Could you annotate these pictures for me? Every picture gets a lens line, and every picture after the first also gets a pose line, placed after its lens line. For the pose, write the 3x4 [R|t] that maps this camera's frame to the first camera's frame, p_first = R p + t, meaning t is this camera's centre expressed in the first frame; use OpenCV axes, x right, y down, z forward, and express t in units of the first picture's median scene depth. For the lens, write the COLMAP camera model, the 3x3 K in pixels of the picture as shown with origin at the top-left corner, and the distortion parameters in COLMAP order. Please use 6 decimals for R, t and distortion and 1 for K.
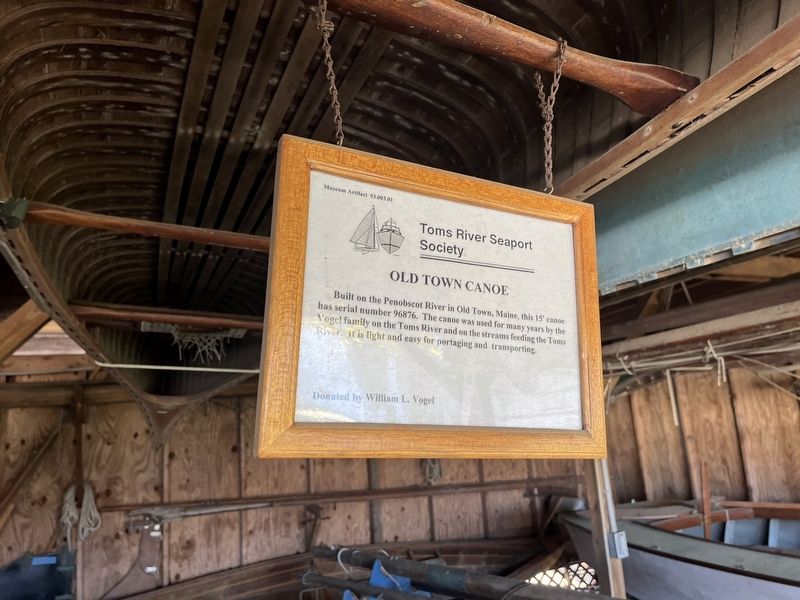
lens RADIAL K [[611.1, 0, 405.8], [0, 611.1, 294.0], [0, 0, 1]] dist [0.066199, -0.088684]
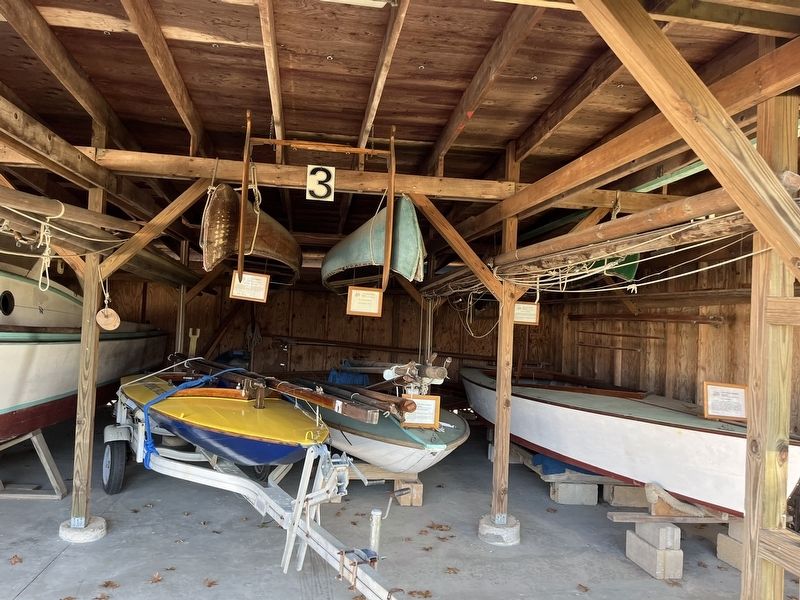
lens RADIAL K [[611.1, 0, 396.1], [0, 611.1, 298.8], [0, 0, 1]] dist [0.066199, -0.088684]
pose [[0.948903, 0.111789, -0.295105, 0.571159], [-0.058408, 0.981211, 0.183885, -0.202206], [0.310117, -0.157253, 0.937603, -0.852837]]
